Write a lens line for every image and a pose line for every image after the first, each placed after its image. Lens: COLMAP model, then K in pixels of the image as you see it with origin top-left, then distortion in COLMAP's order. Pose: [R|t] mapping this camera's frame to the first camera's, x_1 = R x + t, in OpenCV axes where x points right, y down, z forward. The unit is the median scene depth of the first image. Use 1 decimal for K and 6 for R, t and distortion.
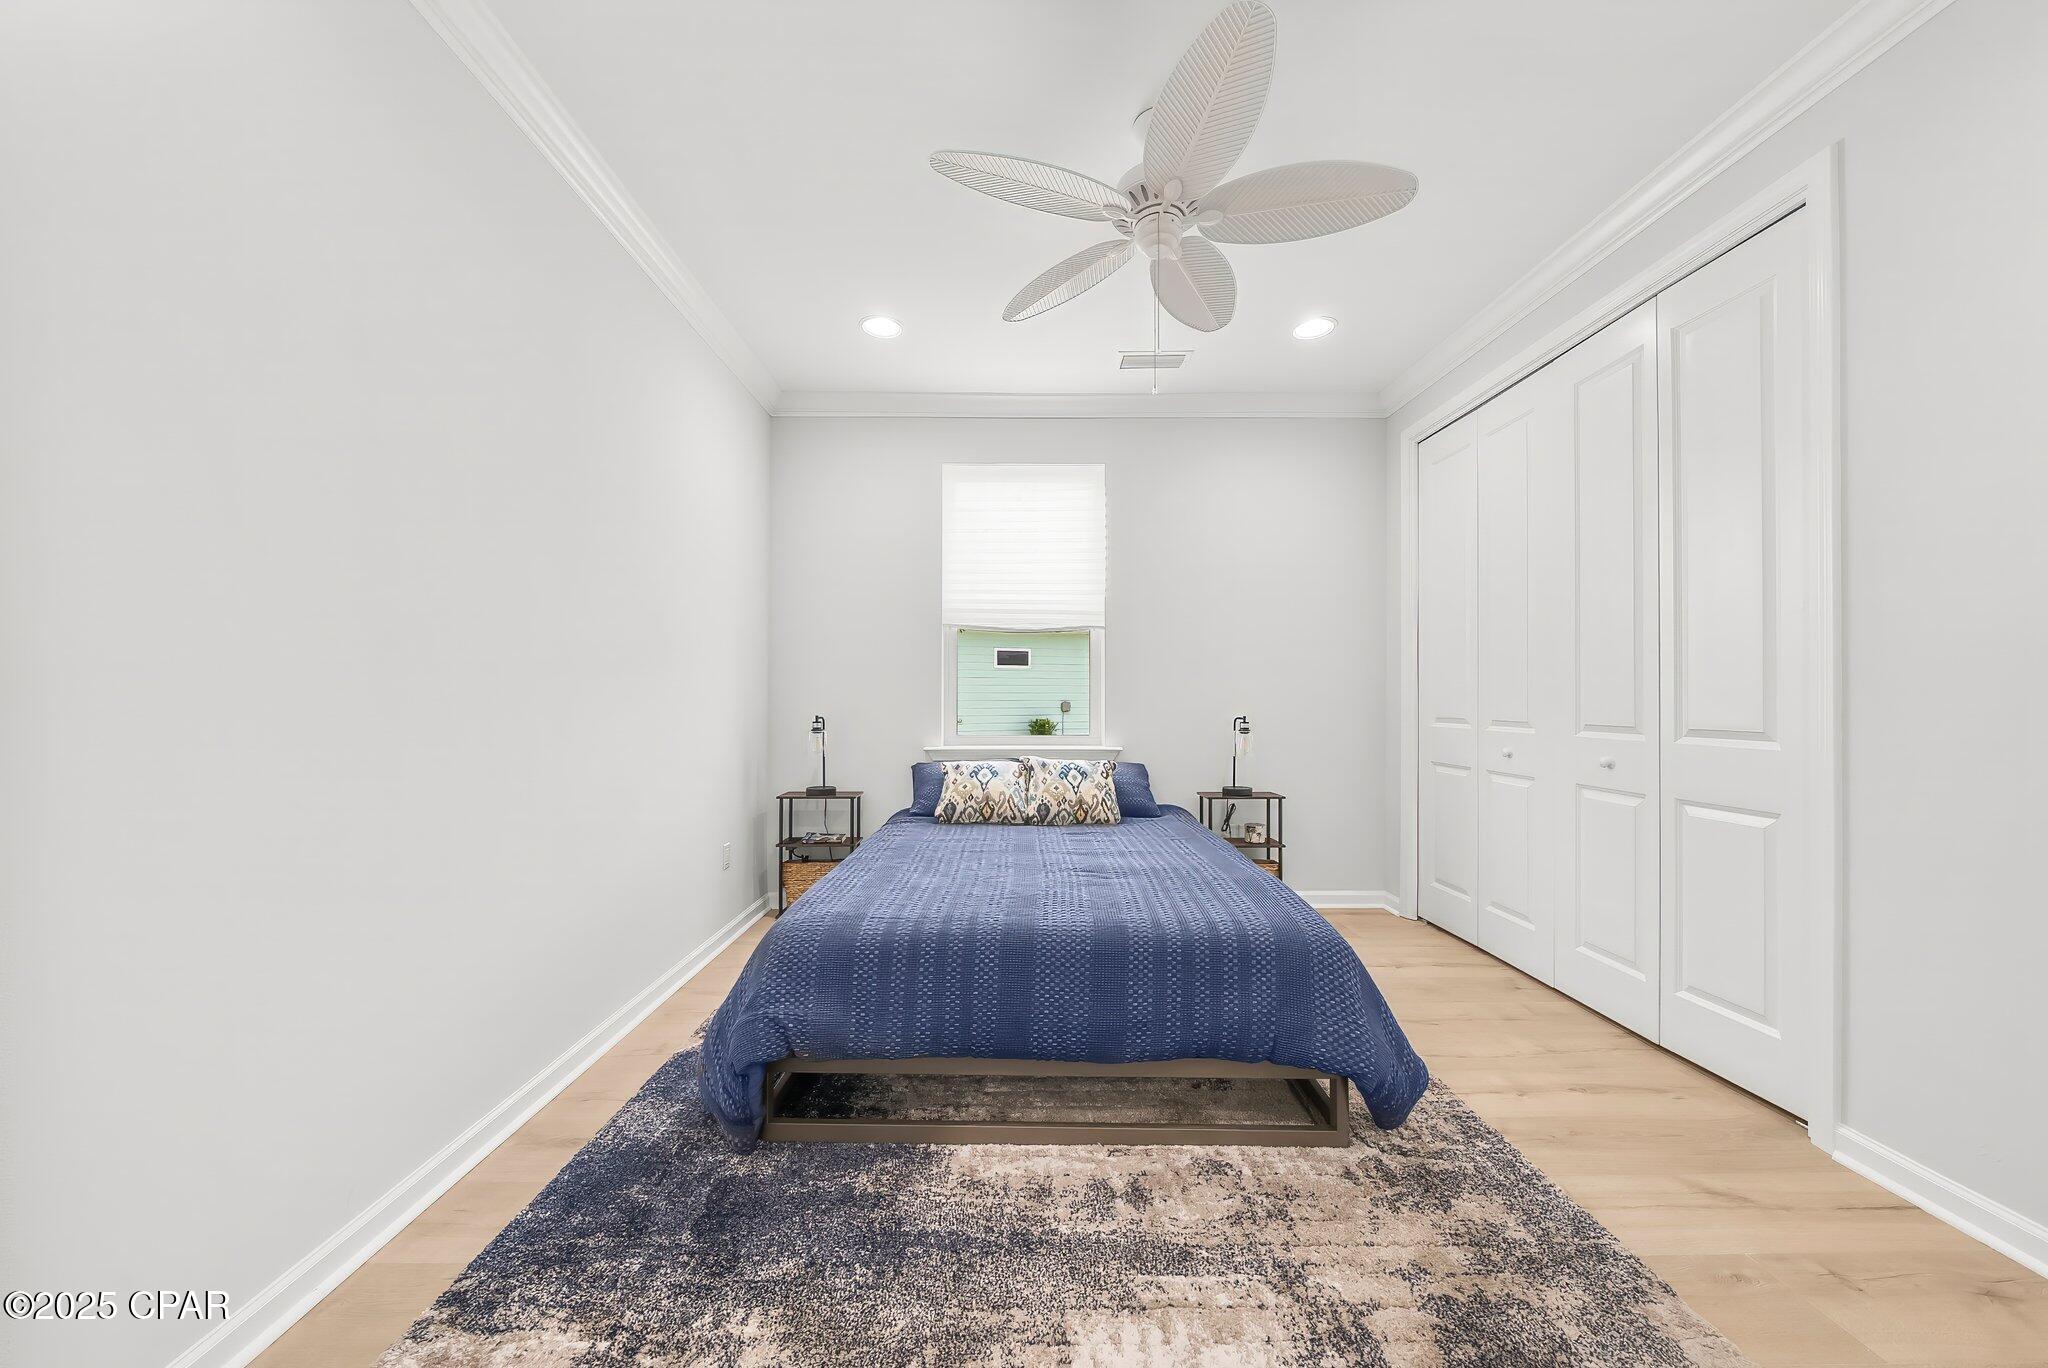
lens RADIAL K [[714.8, 0, 1018.7], [0, 714.8, 694.5], [0, 0, 1]] dist [-0.001166, -0.000136]
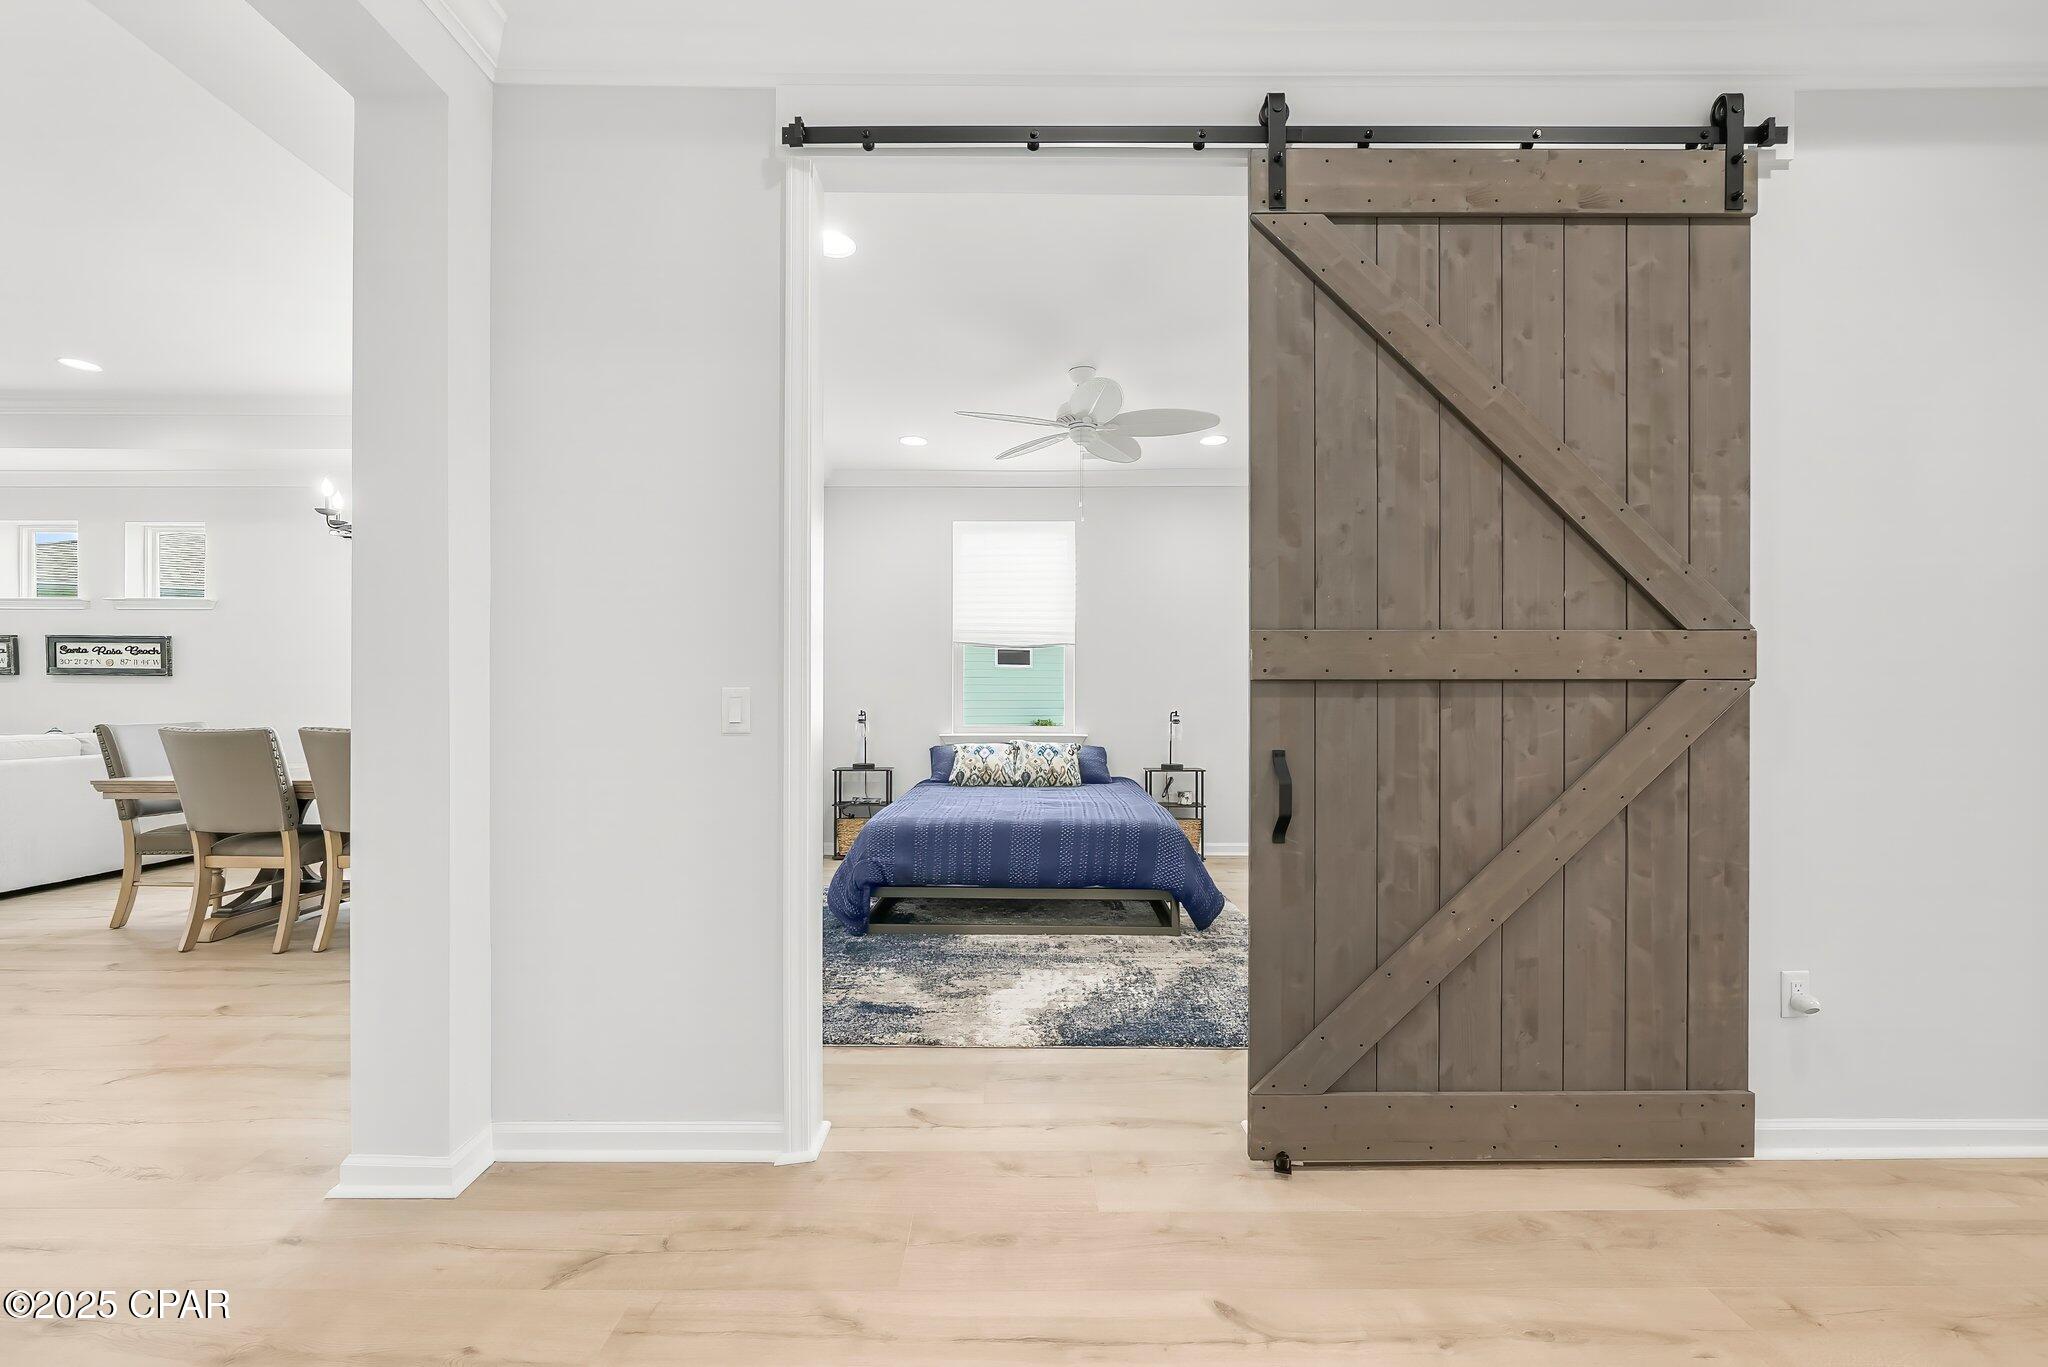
lens RADIAL K [[828.9, 0, 1017.7], [0, 828.9, 714.1], [0, 0, 1]] dist [-0.001866, -0.000046]
pose [[0.999968, 0.001420, -0.007873, 0.030374], [-0.001240, 0.999738, 0.022858, 0.000668], [0.007904, -0.022847, 0.999708, -0.627037]]
